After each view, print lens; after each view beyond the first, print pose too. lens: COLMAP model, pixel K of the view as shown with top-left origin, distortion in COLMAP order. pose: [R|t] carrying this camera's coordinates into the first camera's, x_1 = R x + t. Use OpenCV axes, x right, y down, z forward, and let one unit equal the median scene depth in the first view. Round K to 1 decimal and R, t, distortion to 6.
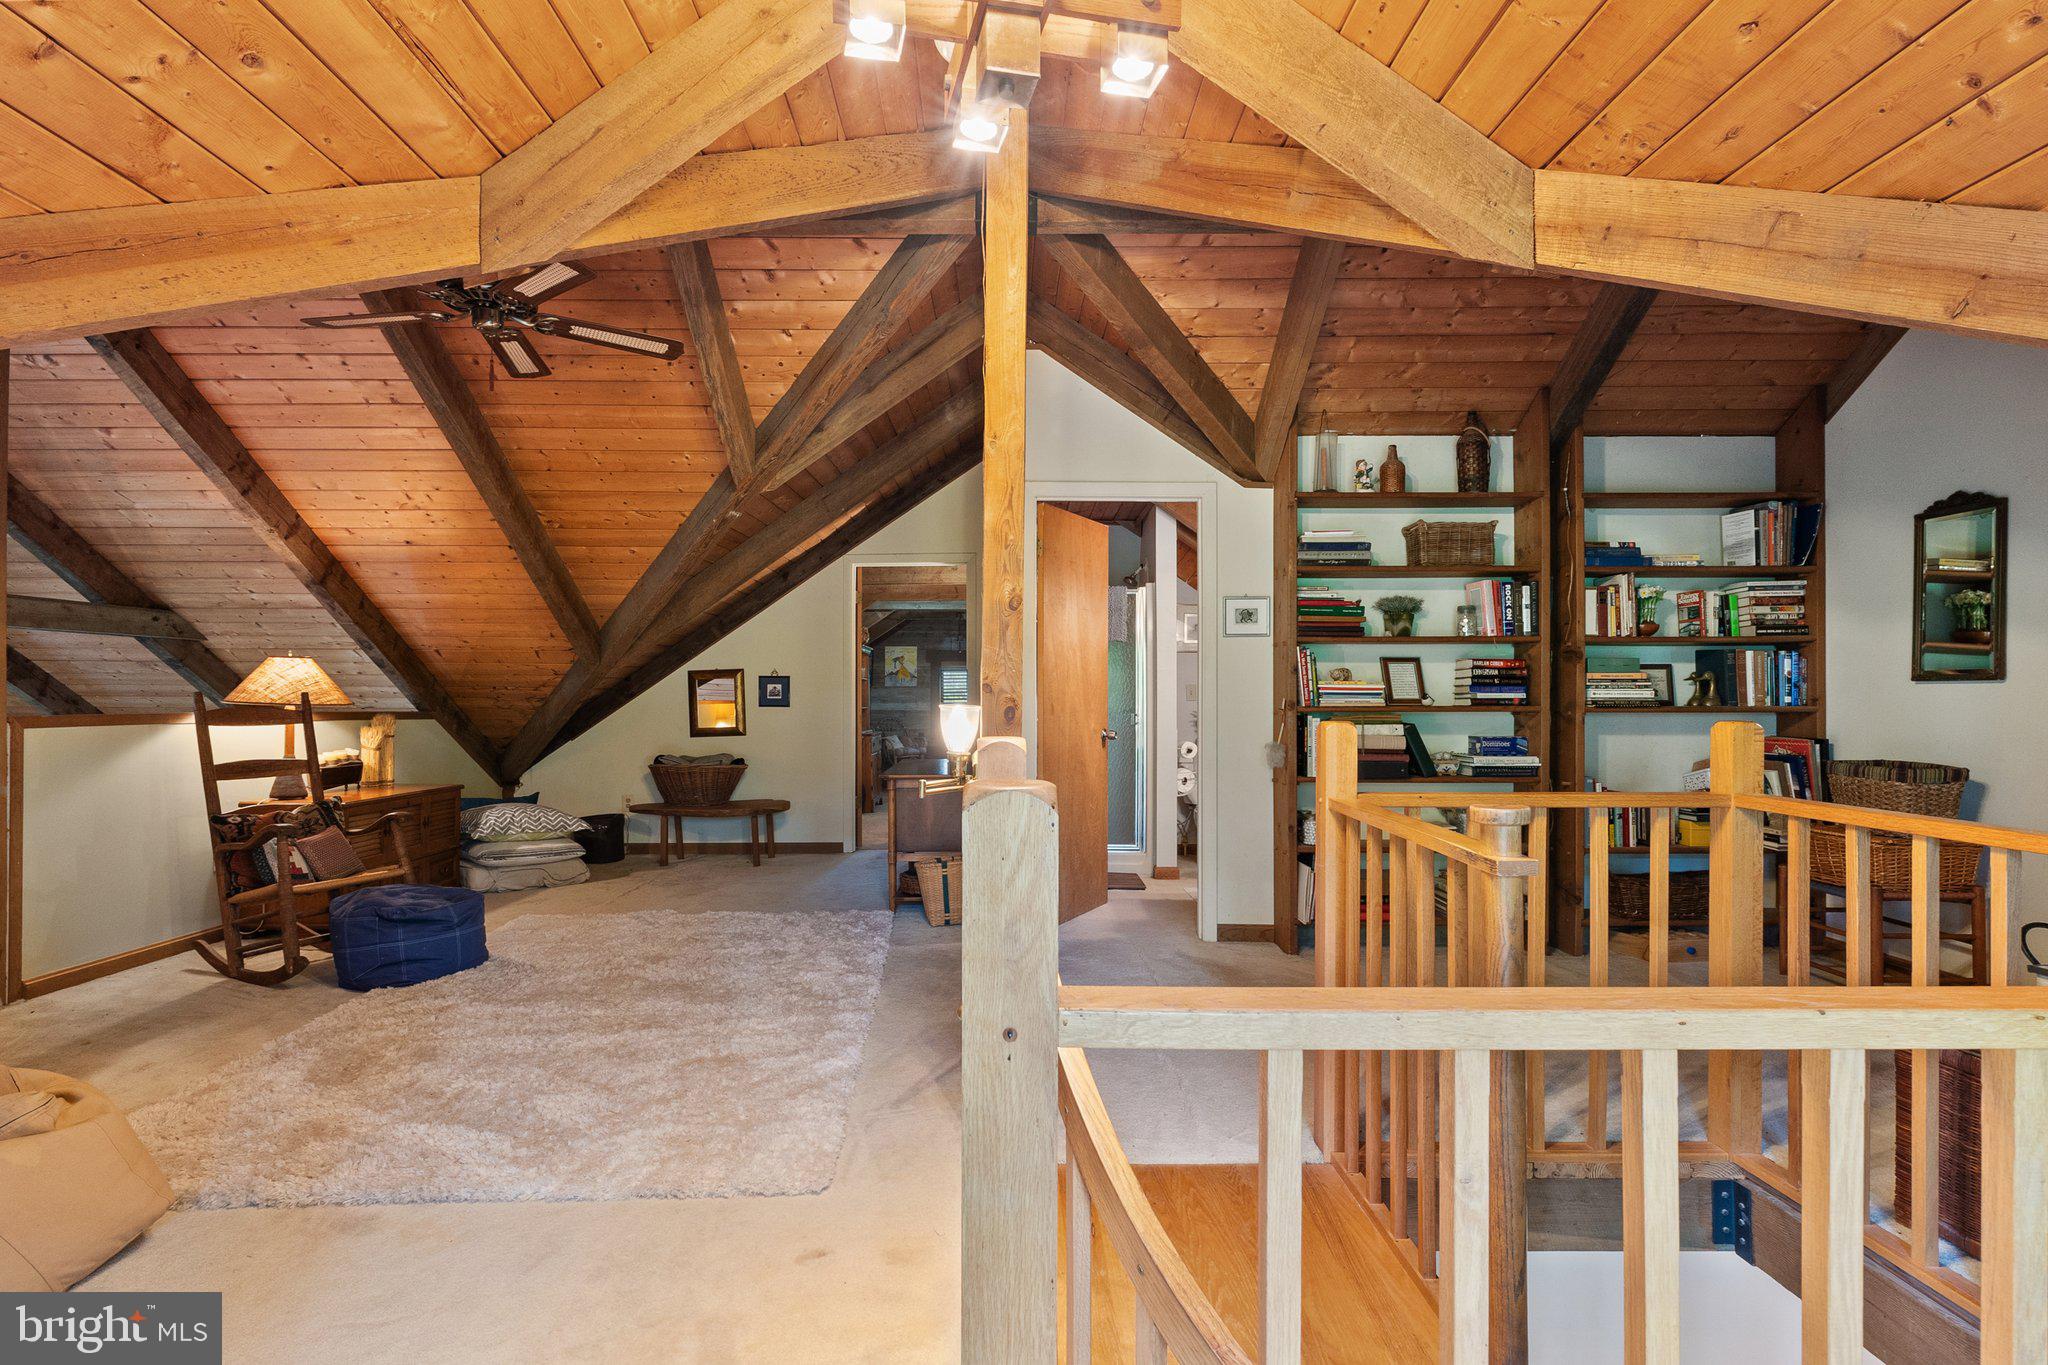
lens RADIAL K [[984.5, 0, 1017.5], [0, 984.5, 694.4], [0, 0, 1]] dist [-0.002144, -0.000225]
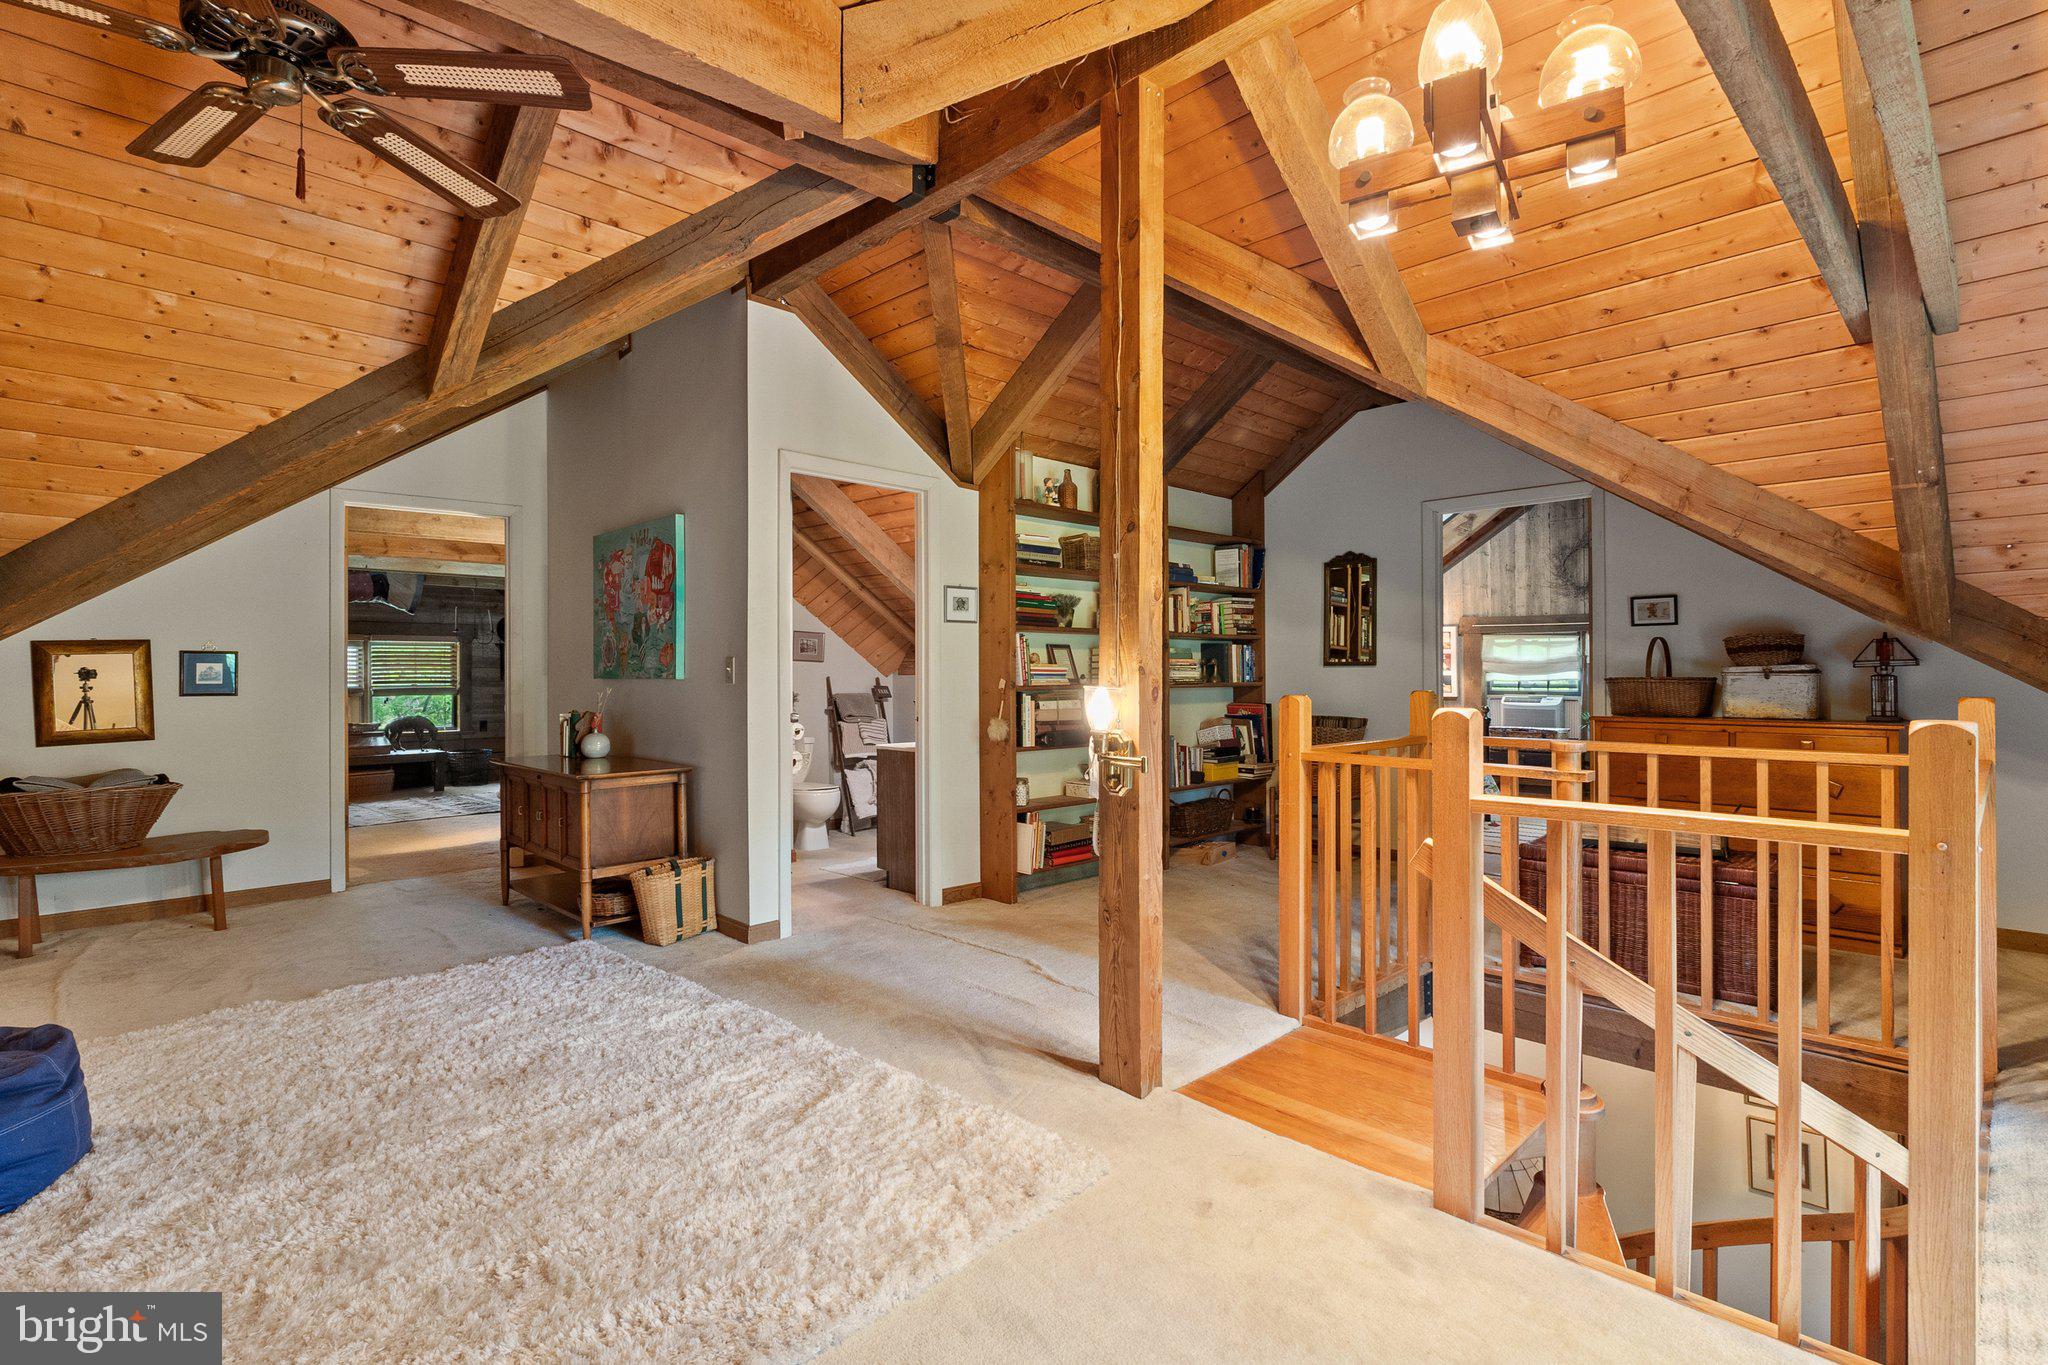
lens RADIAL K [[981.6, 0, 1024.1], [0, 981.6, 670.7], [0, 0, 1]] dist [-0.000932, -0.000206]
pose [[0.710944, -0.000157, 0.703248, -0.504620], [0.003058, 0.999991, -0.002868, -0.002217], [-0.703242, 0.004190, 0.710938, 0.178828]]
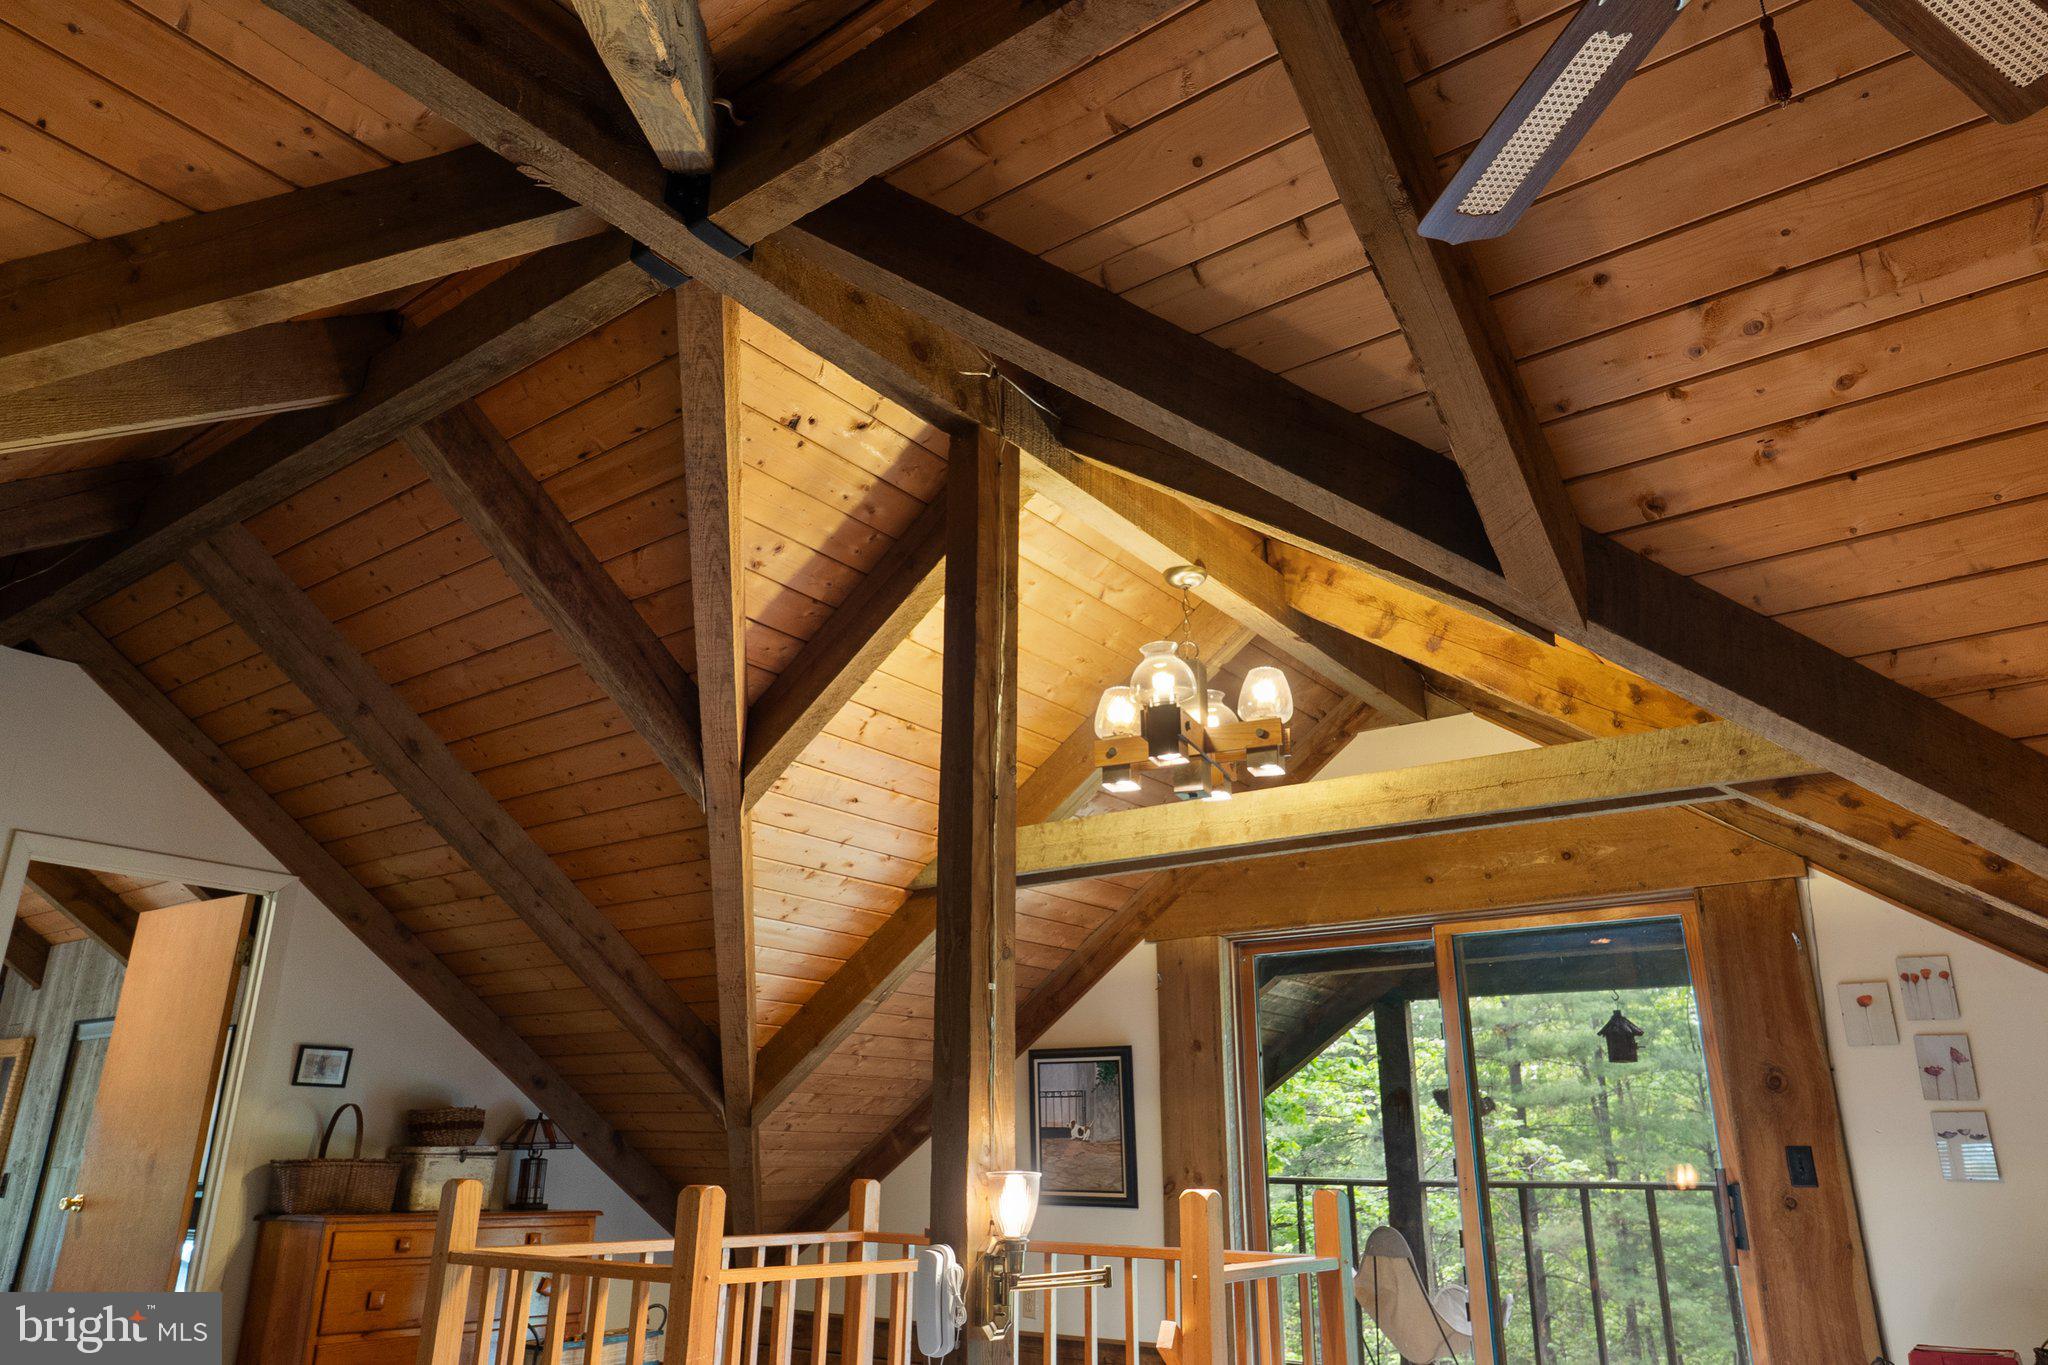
lens RADIAL K [[1349.2, 0, 1024.0], [0, 1349.2, 682.5], [0, 0, 1]] dist [0.000328, -0.001328]
pose [[-0.800662, 0.193294, 0.567079, -0.428237], [-0.011072, 0.941589, -0.336581, 0.002503], [-0.599014, -0.275766, -0.751755, 1.083449]]
